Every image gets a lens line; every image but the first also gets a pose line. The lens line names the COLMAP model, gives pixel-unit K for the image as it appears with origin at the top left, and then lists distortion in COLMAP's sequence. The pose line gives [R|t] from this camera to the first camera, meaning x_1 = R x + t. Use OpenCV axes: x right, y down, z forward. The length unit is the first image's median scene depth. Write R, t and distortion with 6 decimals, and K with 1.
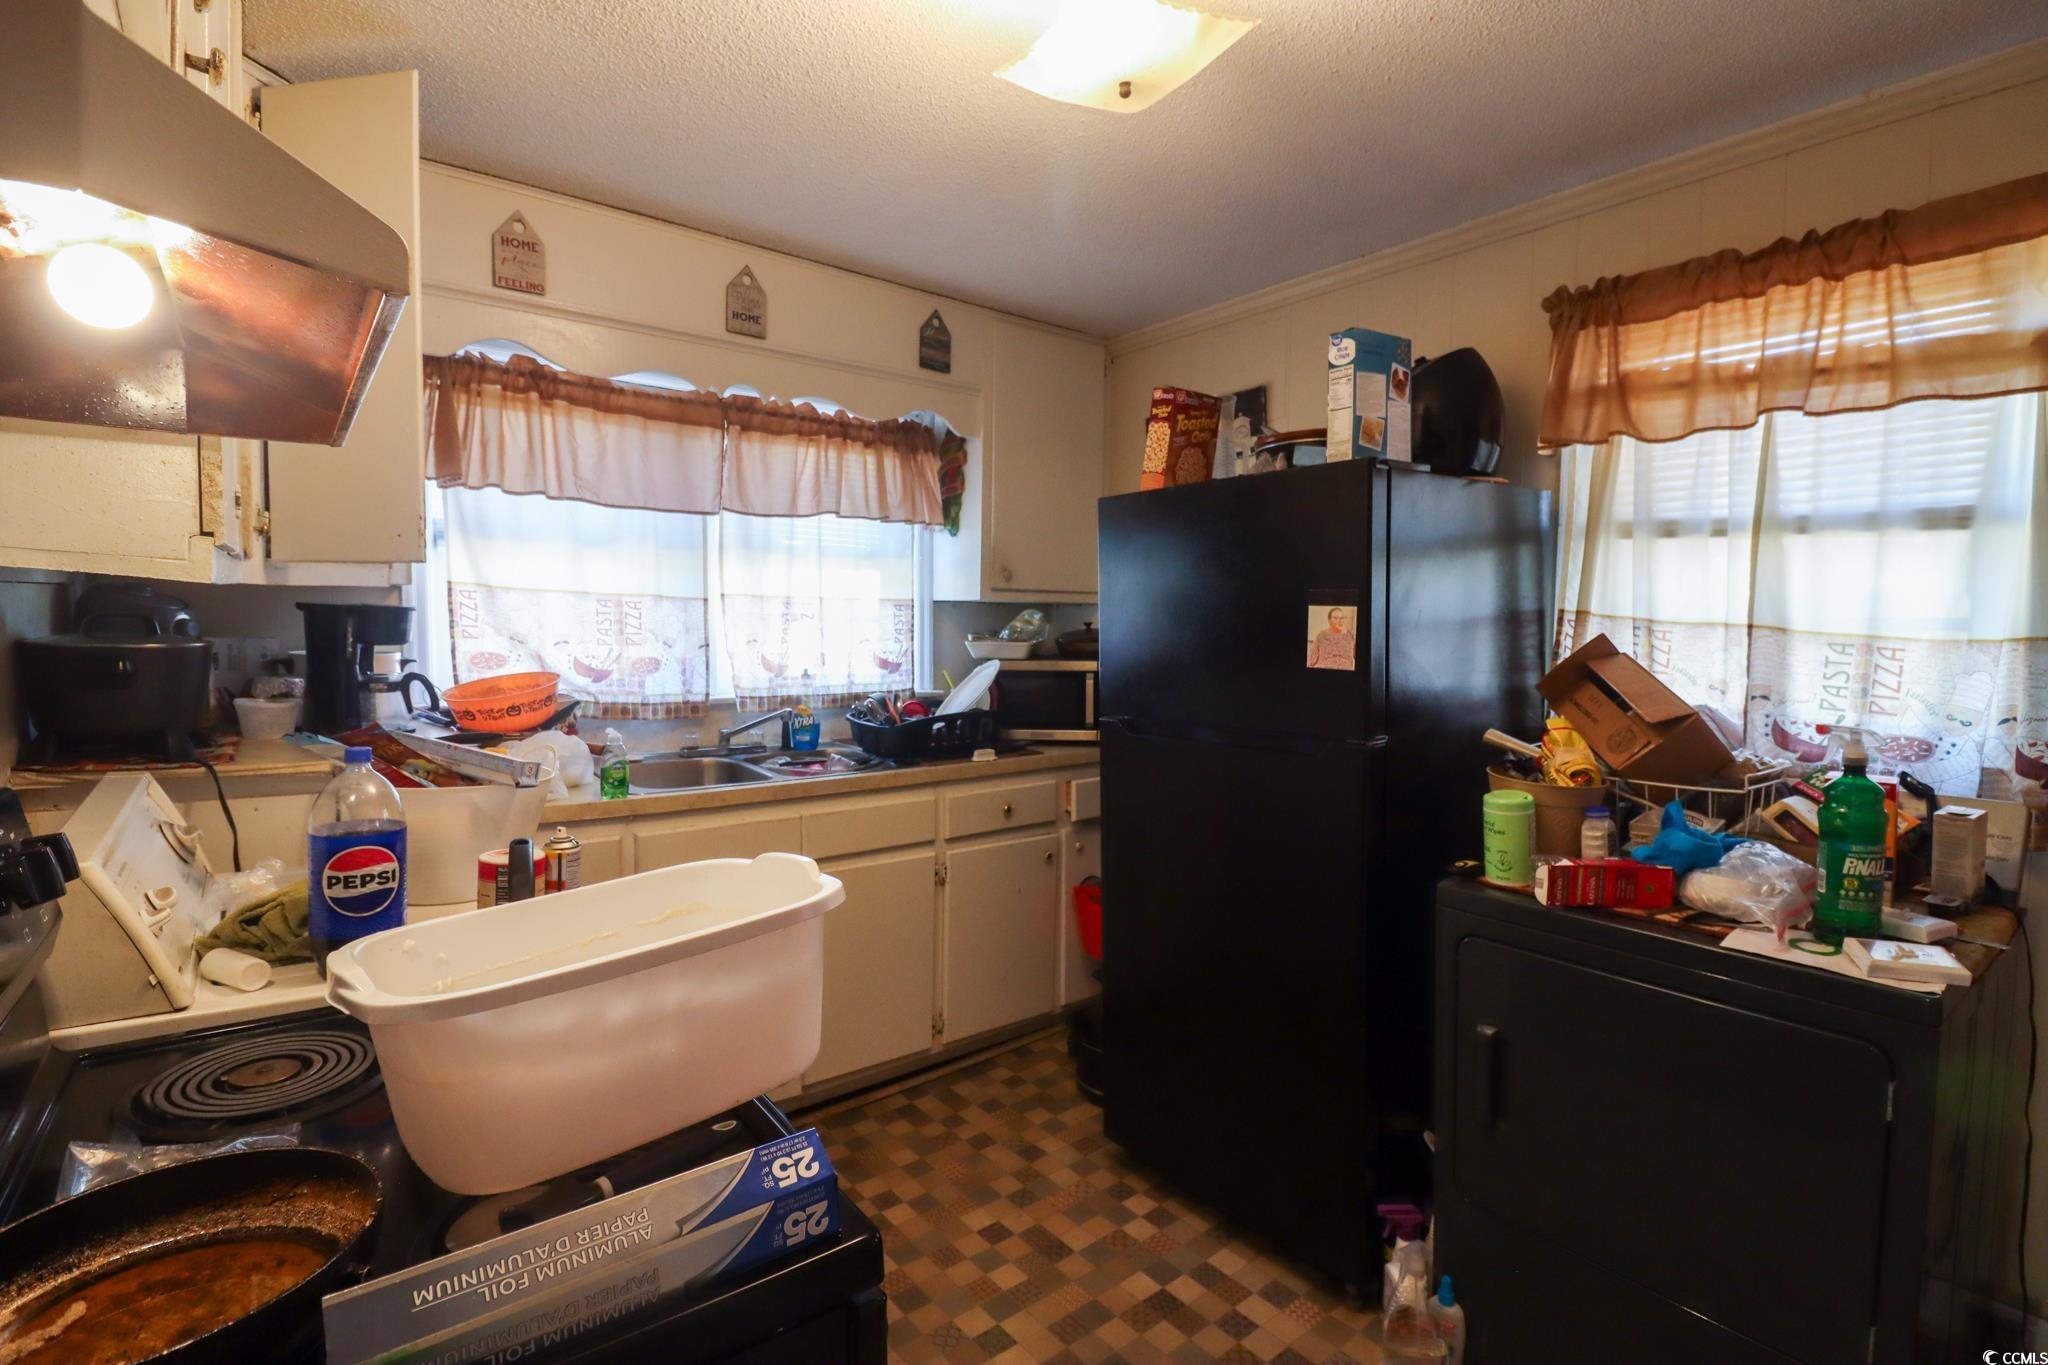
lens RADIAL K [[1000.2, 0, 1013.2], [0, 1000.2, 711.2], [0, 0, 1]] dist [-0.000265, -0.014126]
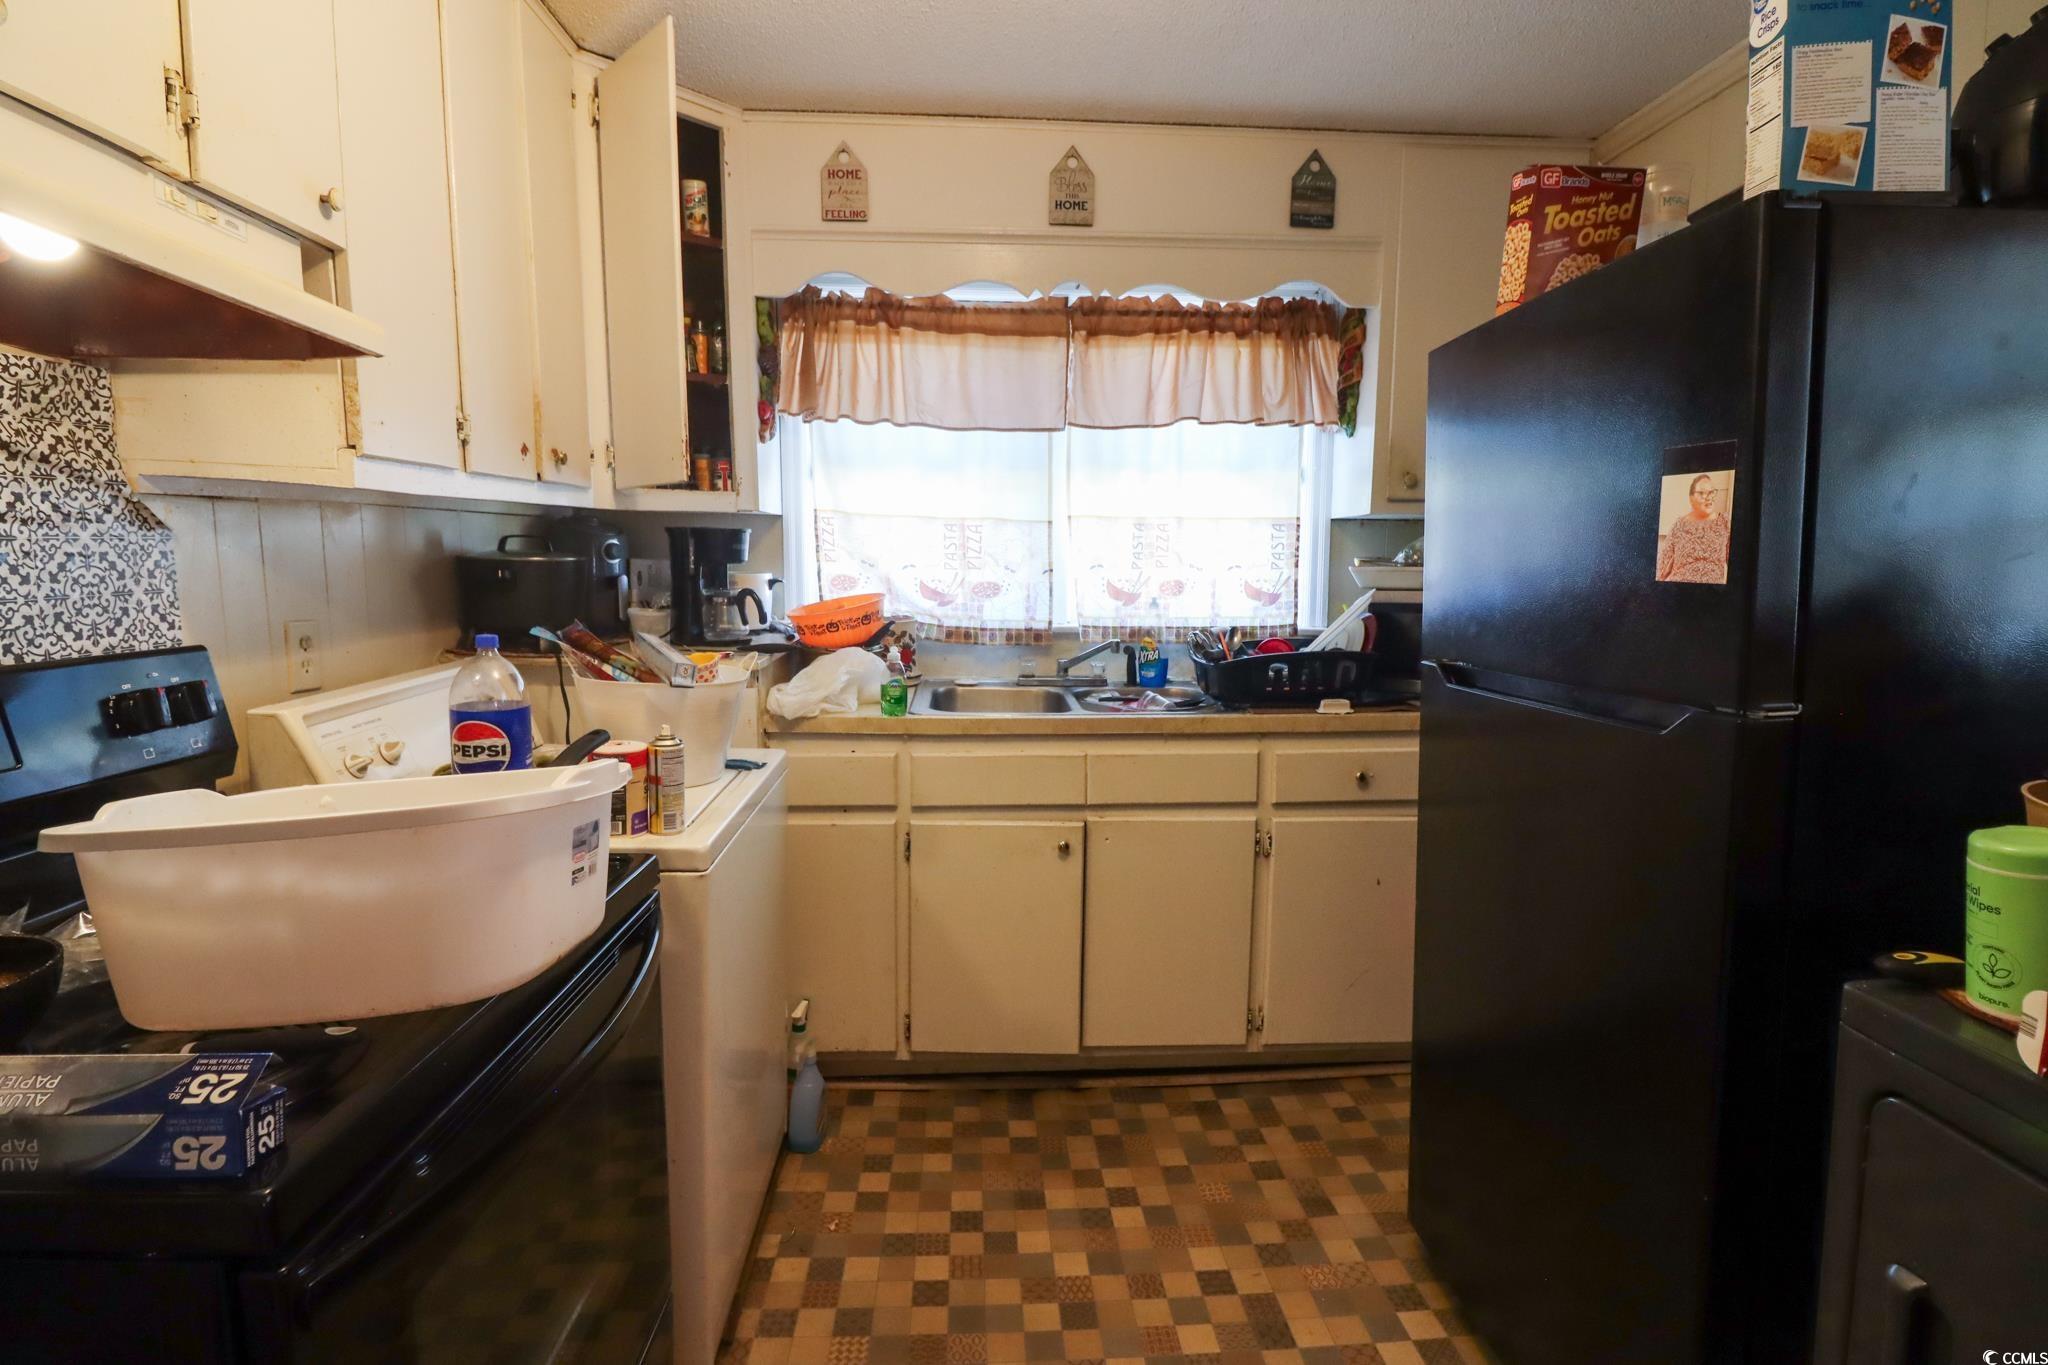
lens RADIAL K [[1000.2, 0, 1013.2], [0, 1000.2, 711.2], [0, 0, 1]] dist [-0.000265, -0.014126]
pose [[0.806781, 0.076317, -0.585901, 0.249618], [-0.049323, 0.996861, 0.061930, 0.011475], [0.588789, -0.021065, 0.808013, 0.215156]]
